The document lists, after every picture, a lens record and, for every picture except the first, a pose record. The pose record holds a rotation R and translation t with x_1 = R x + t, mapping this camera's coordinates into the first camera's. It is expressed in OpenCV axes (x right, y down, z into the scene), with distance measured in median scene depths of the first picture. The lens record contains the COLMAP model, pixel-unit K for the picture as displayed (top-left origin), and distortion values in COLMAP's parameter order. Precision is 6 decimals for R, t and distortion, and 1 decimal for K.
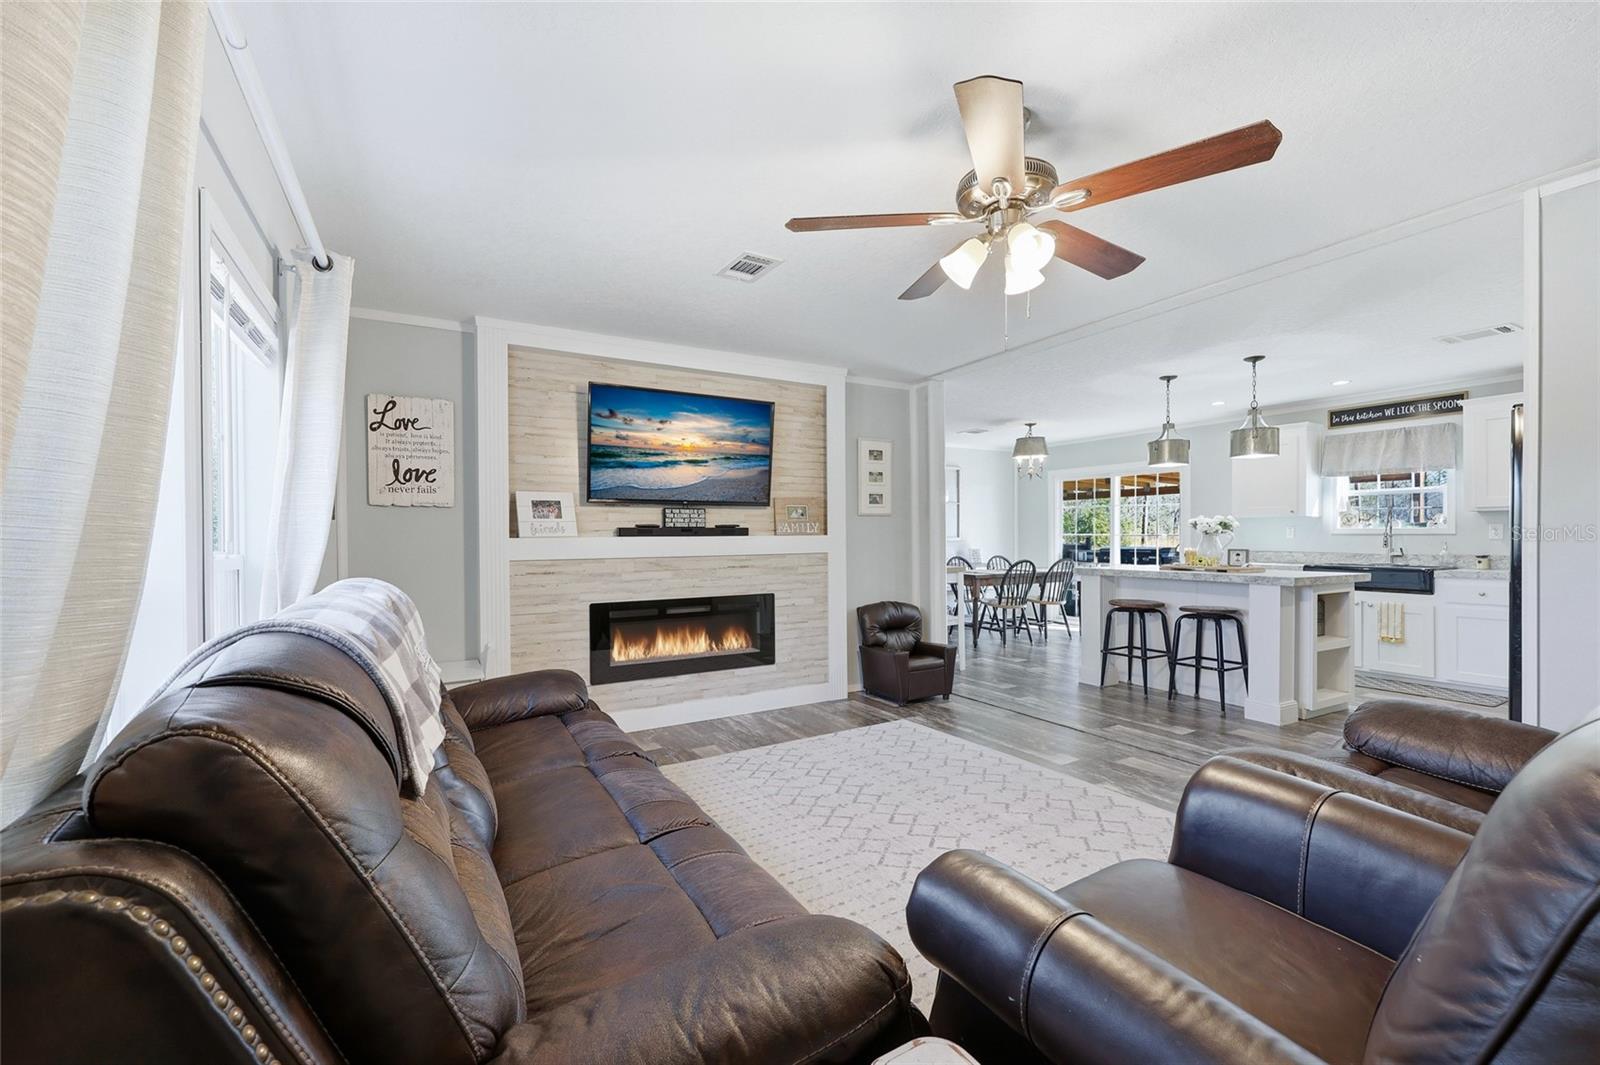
lens RADIAL K [[646.6, 0, 788.2], [0, 646.6, 533.1], [0, 0, 1]] dist [0.000741, 0.000110]
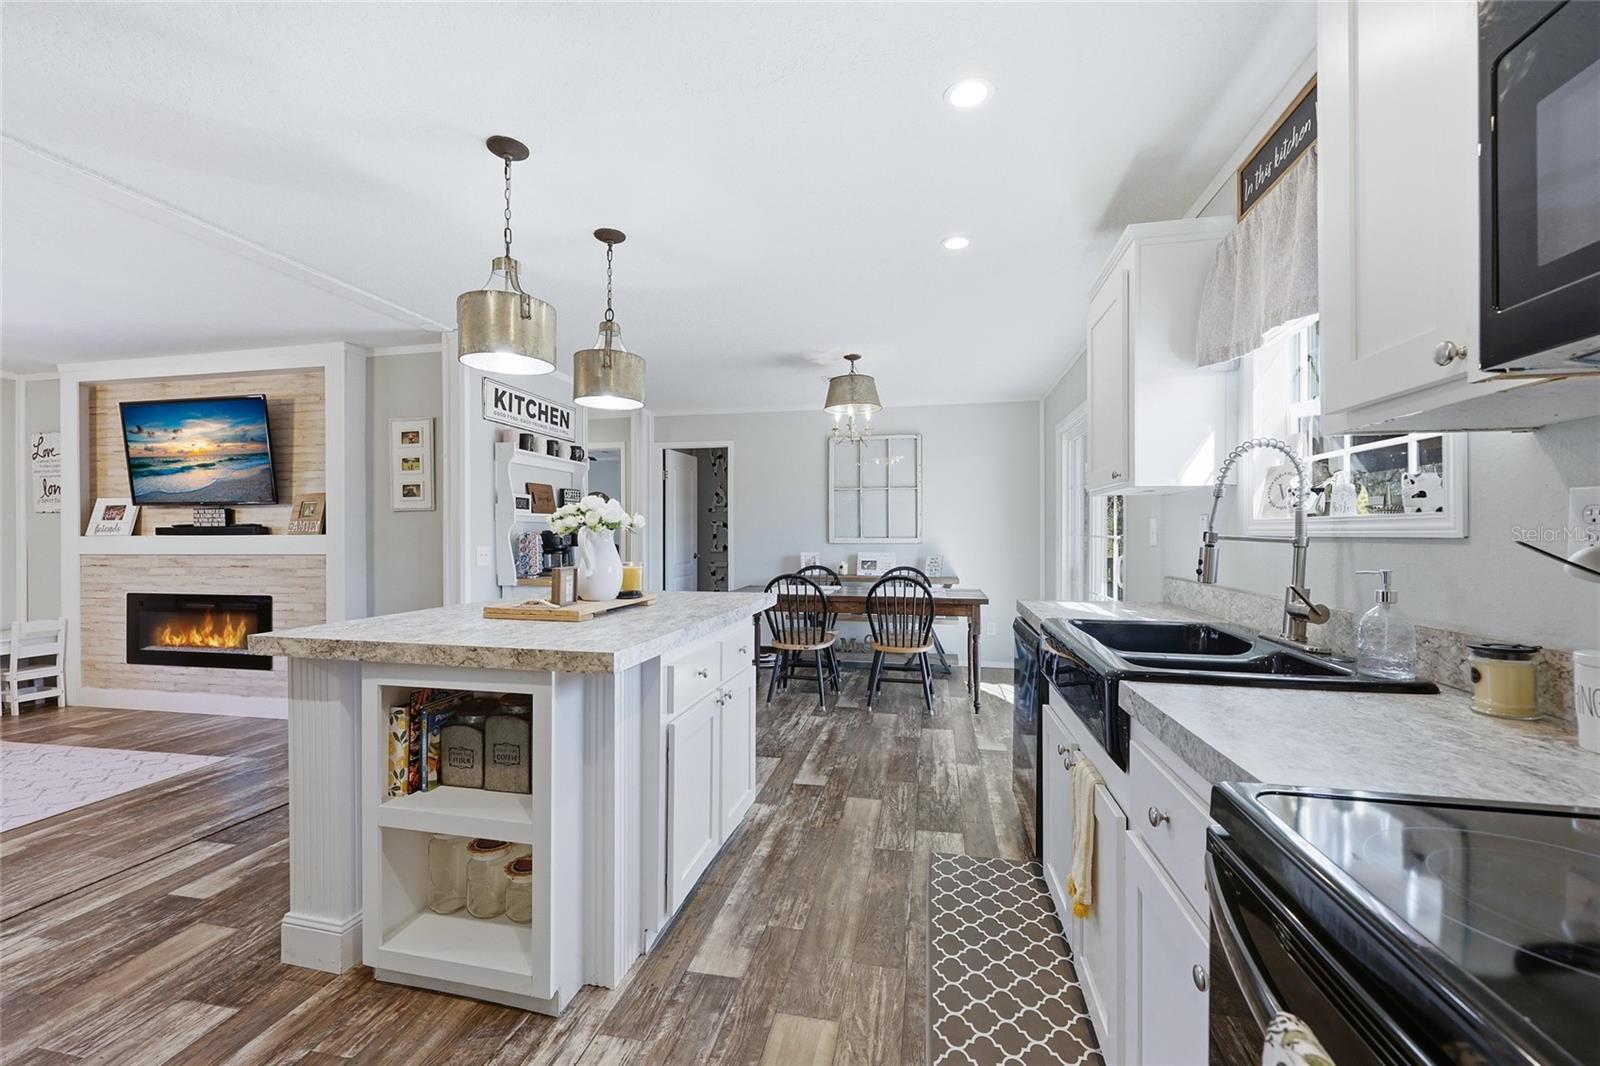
lens RADIAL K [[646.6, 0, 790.7], [0, 646.6, 520.6], [0, 0, 1]] dist [0.000741, 0.000110]
pose [[0.756968, -0.008605, -0.653396, 0.904243], [0.000414, 0.999919, -0.012689, -0.003787], [0.653452, 0.009335, 0.756910, 0.599426]]
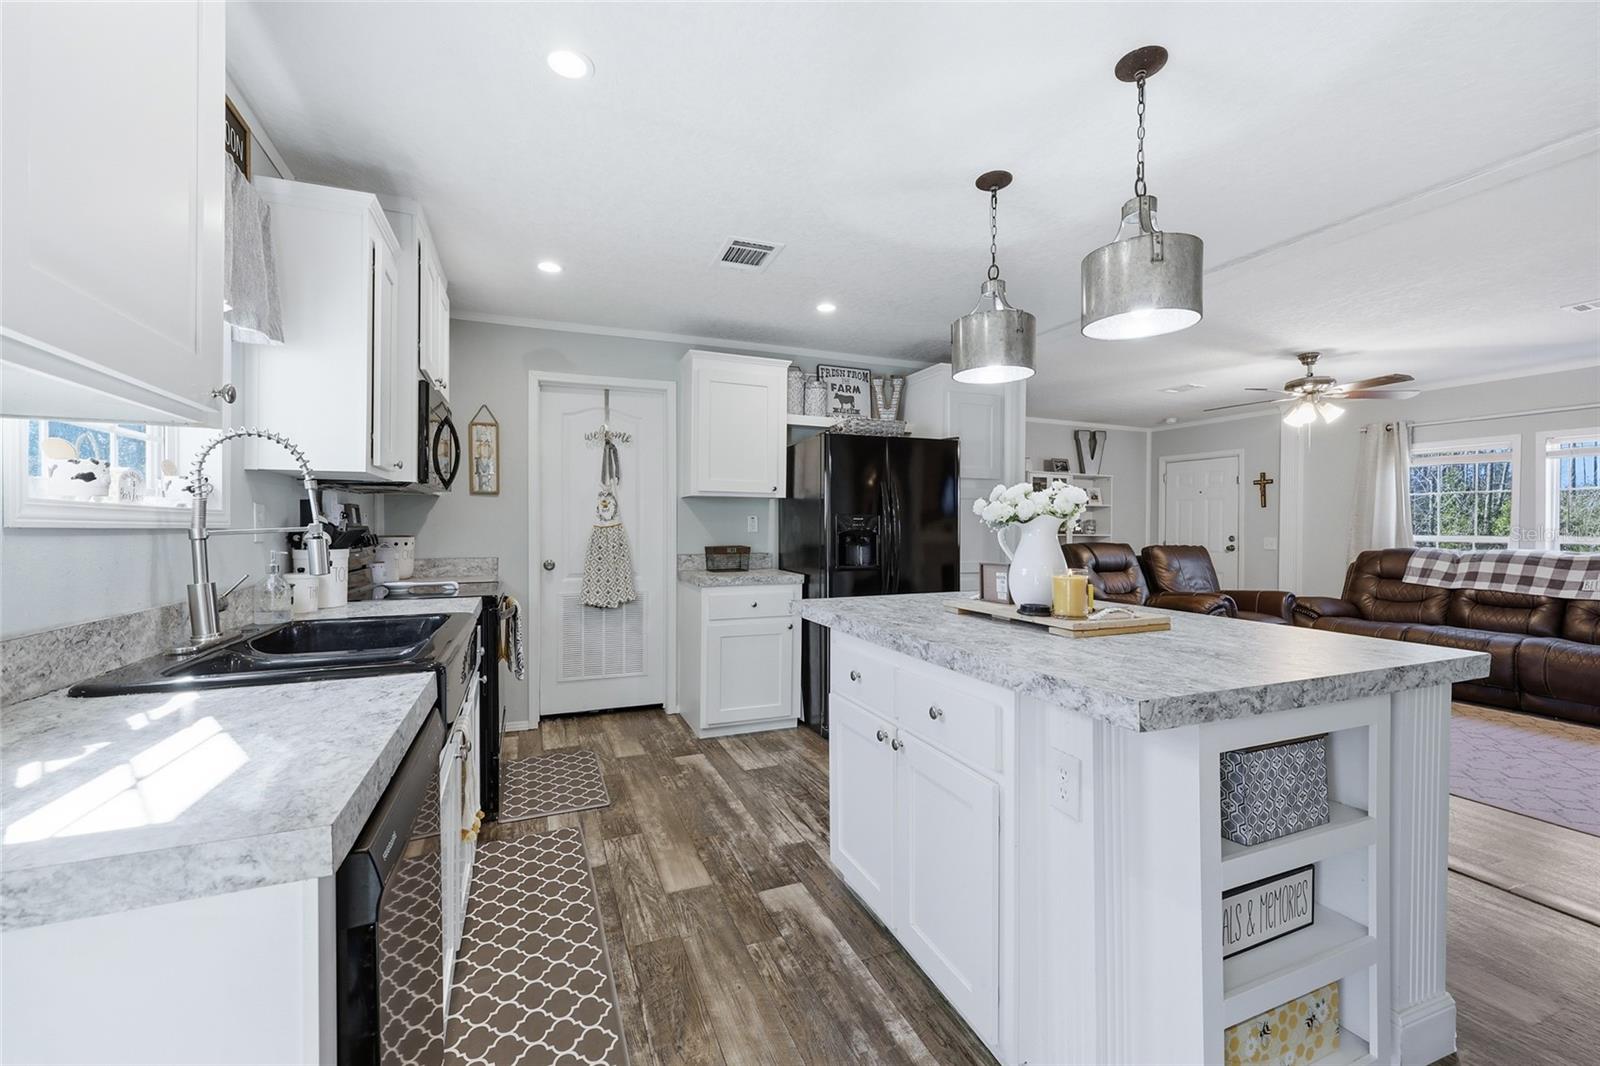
lens RADIAL K [[646.6, 0, 792.6], [0, 646.6, 539.8], [0, 0, 1]] dist [0.000741, 0.000110]
pose [[-0.993350, -0.001728, 0.115117, 0.584869], [0.000193, 0.999861, 0.016679, 0.001501], [-0.115130, 0.016590, -0.993212, 1.258503]]
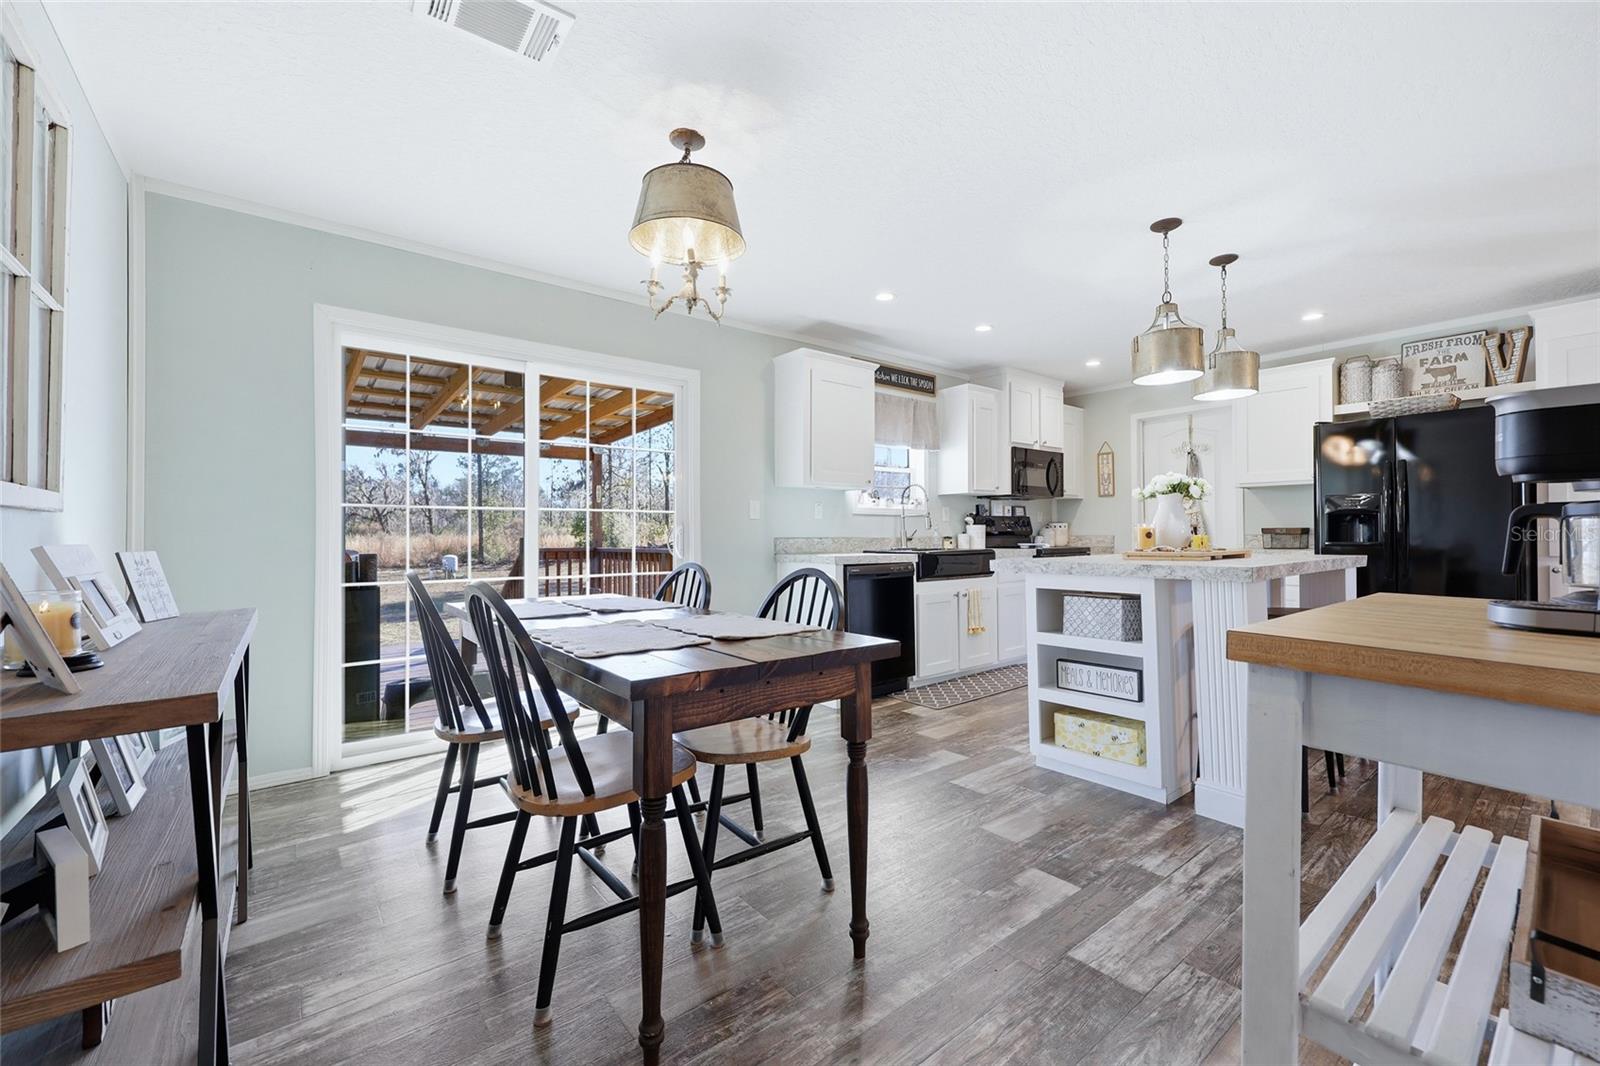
lens RADIAL K [[646.6, 0, 809.8], [0, 646.6, 527.3], [0, 0, 1]] dist [0.000741, 0.000110]
pose [[-0.170472, 0.013249, 0.985273, 0.068086], [0.001650, 0.999912, -0.013160, 0.032652], [-0.985361, -0.000618, -0.170479, 1.367579]]
